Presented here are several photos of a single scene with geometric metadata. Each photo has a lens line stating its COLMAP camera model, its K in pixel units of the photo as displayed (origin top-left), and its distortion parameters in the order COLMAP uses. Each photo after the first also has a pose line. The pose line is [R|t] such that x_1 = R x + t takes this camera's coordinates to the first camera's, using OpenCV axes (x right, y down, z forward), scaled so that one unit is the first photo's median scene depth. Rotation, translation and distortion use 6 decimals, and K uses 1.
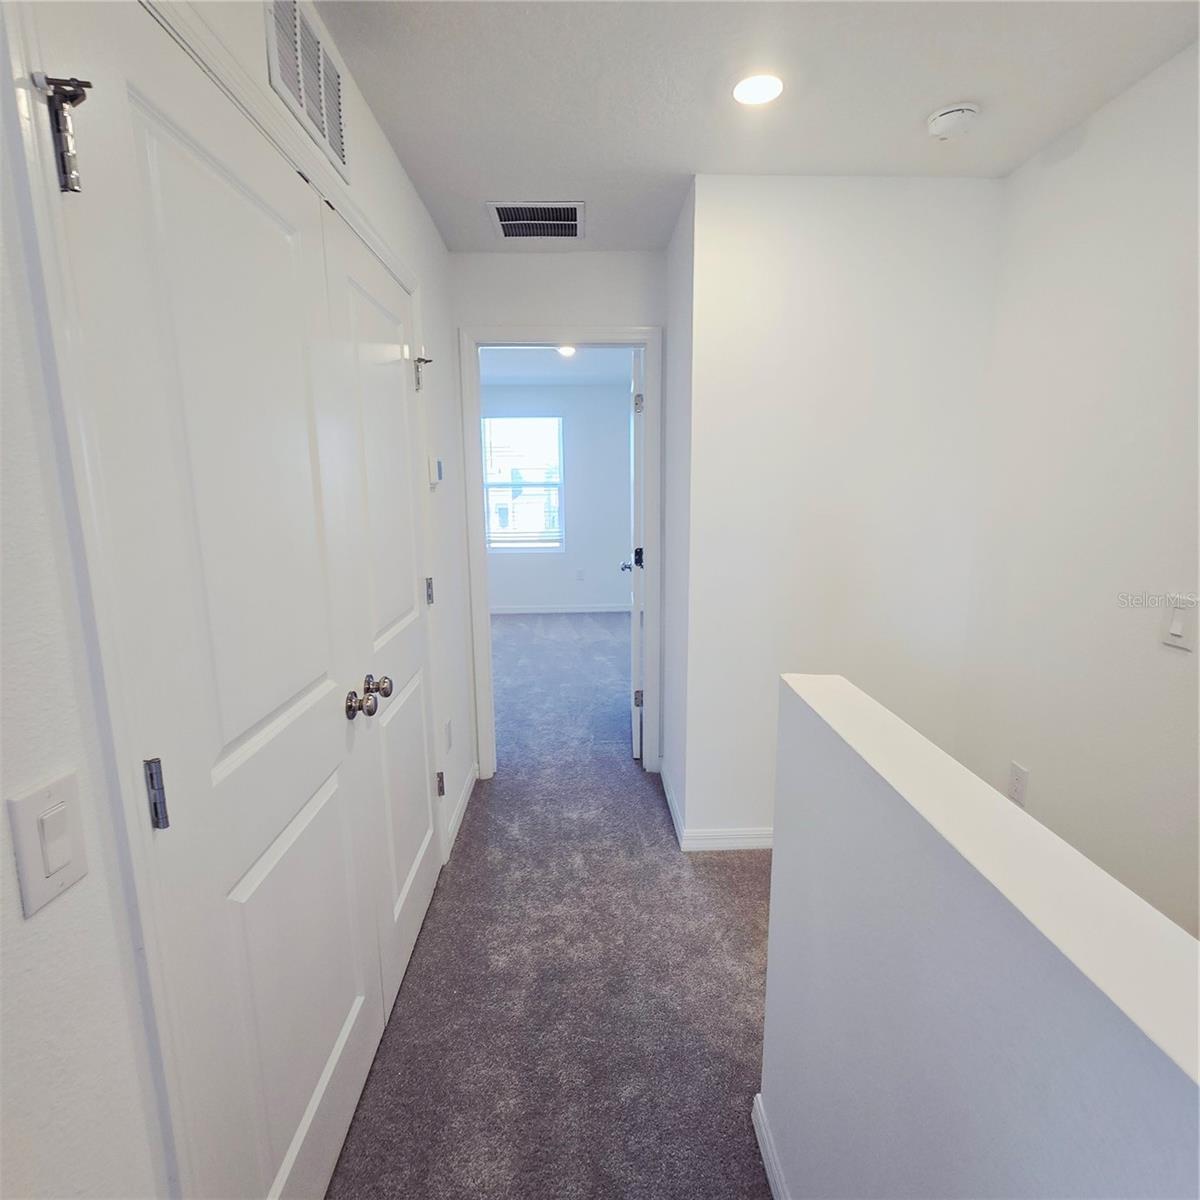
lens RADIAL K [[653.0, 0, 601.7], [0, 653.0, 608.0], [0, 0, 1]] dist [-0.008058, 0.002710]
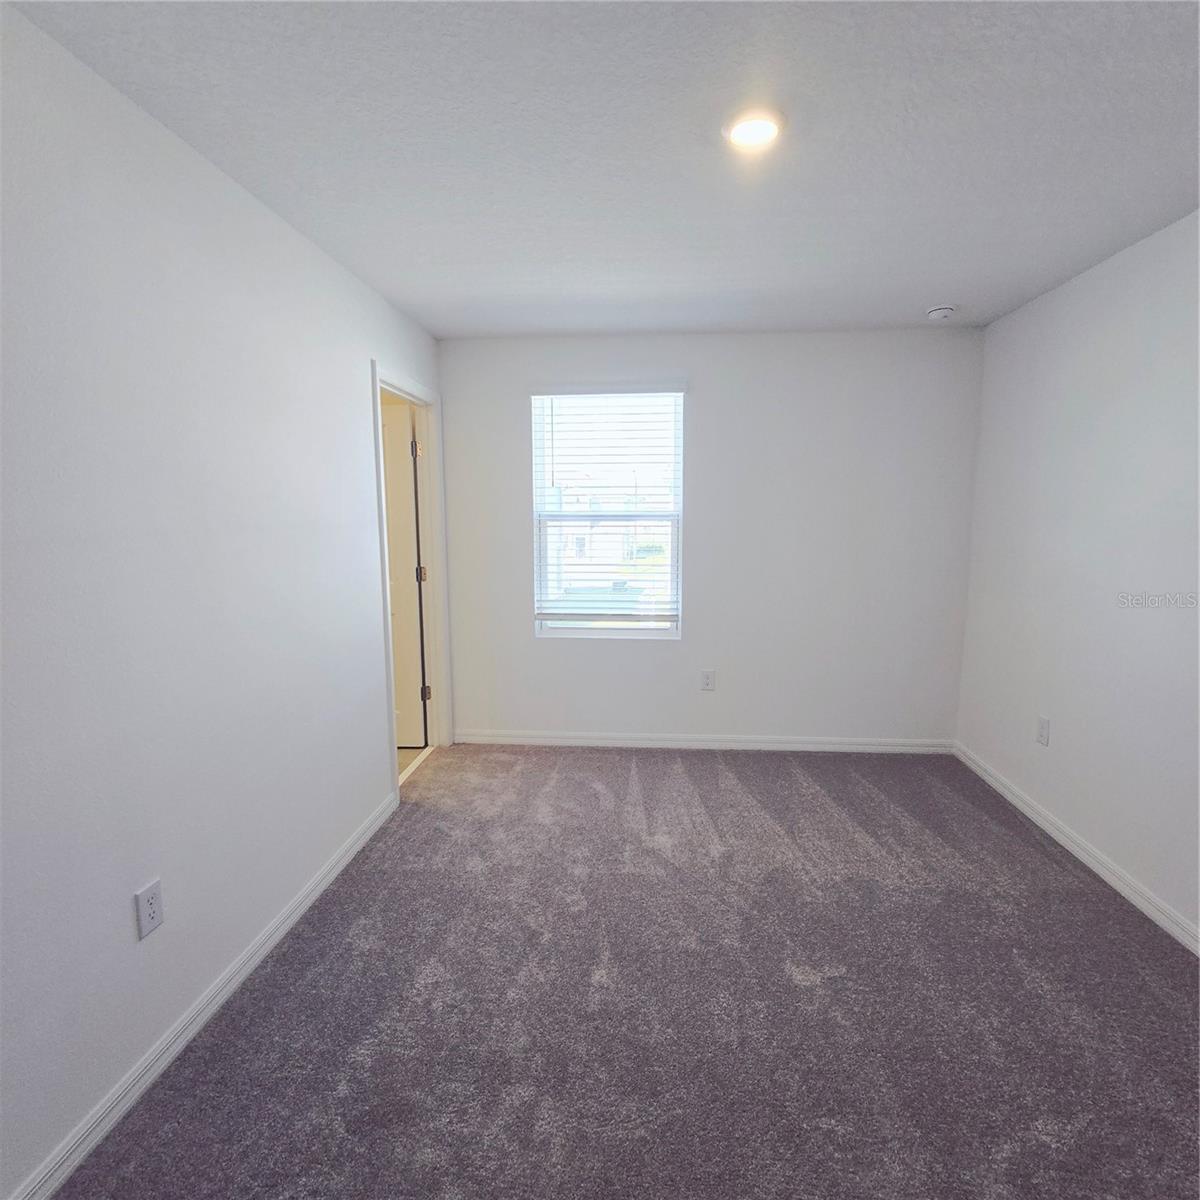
lens RADIAL K [[653.0, 0, 597.9], [0, 653.0, 596.9], [0, 0, 1]] dist [-0.008058, 0.002710]
pose [[0.992635, 0.017766, -0.119831, -0.060576], [-0.025251, 0.997804, -0.061236, -0.086551], [0.118480, 0.063811, 0.990904, 0.453309]]
